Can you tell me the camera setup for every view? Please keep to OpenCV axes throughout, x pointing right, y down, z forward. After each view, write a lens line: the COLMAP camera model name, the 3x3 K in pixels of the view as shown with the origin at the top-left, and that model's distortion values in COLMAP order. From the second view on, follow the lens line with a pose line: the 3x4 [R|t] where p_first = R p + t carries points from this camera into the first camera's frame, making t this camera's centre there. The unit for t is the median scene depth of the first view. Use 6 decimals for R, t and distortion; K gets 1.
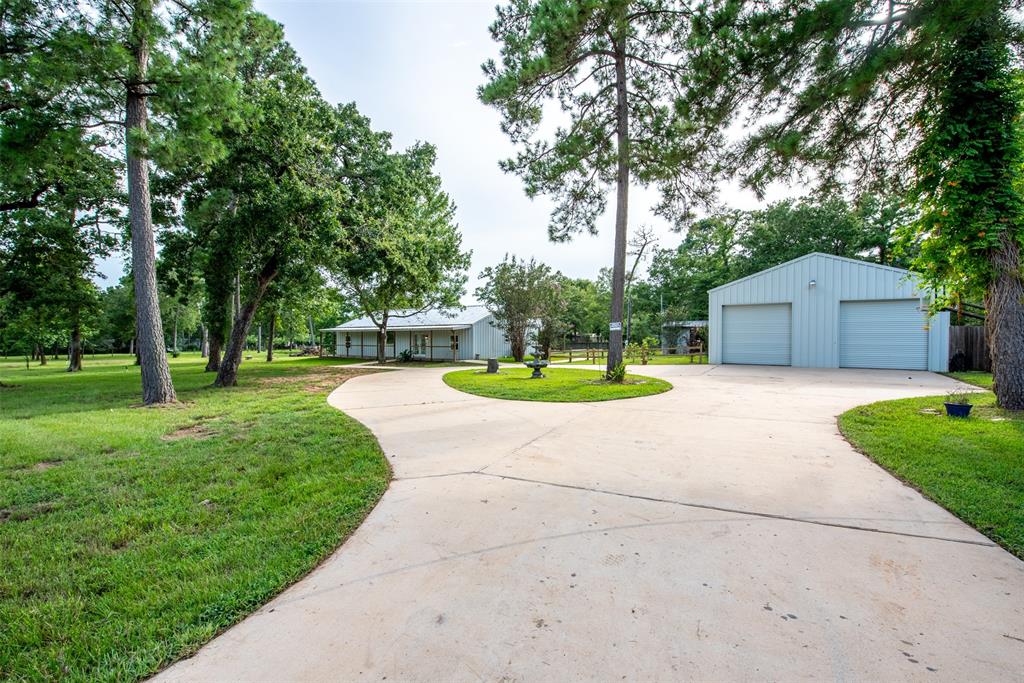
lens RADIAL K [[430.9, 0, 512.0], [0, 430.9, 341.5], [0, 0, 1]] dist [-0.001216, -0.000251]
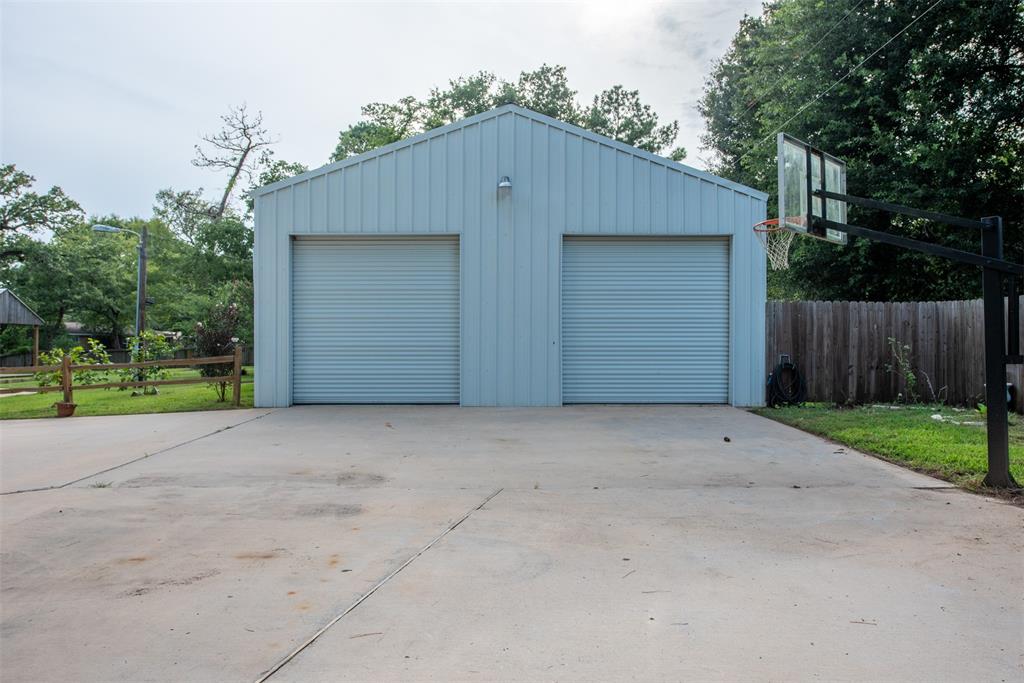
lens RADIAL K [[534.5, 0, 511.0], [0, 534.5, 339.8], [0, 0, 1]] dist [-0.010062, -0.000984]
pose [[0.855230, -0.000398, 0.518249, 0.438710], [0.008070, 0.999889, -0.012549, 0.006827], [-0.518186, 0.014914, 0.855138, 0.570054]]
